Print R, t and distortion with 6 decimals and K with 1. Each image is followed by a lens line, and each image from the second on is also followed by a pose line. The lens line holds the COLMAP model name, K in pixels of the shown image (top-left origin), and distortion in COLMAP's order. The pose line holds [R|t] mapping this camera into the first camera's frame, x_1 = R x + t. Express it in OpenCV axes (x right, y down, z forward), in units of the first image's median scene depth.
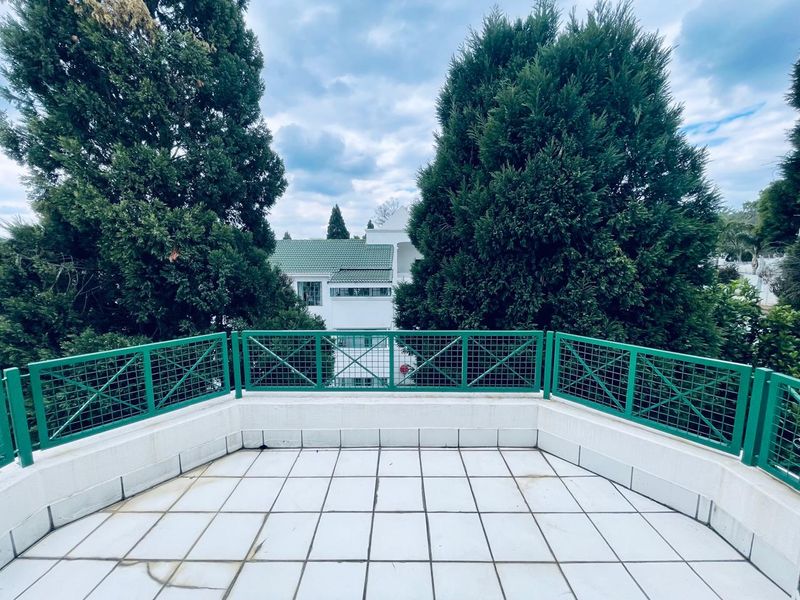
lens RADIAL K [[327.5, 0, 393.5], [0, 327.5, 300.4], [0, 0, 1]] dist [0.013041, -0.000743]
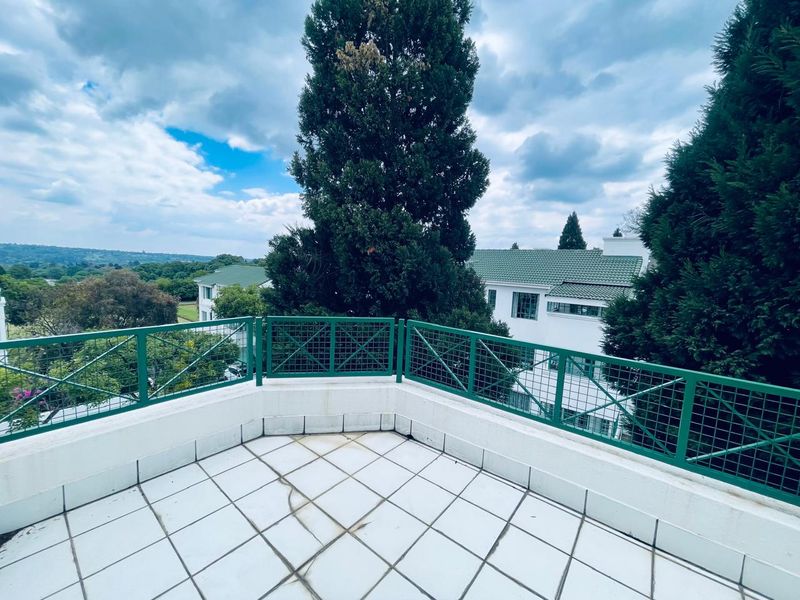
lens RADIAL K [[327.5, 0, 400.5], [0, 327.5, 300.8], [0, 0, 1]] dist [0.013041, -0.000743]
pose [[0.783903, 0.105417, -0.611868, 0.143213], [-0.129938, 0.991513, 0.004353, 0.026659], [0.607134, 0.076093, 0.790948, 0.134992]]
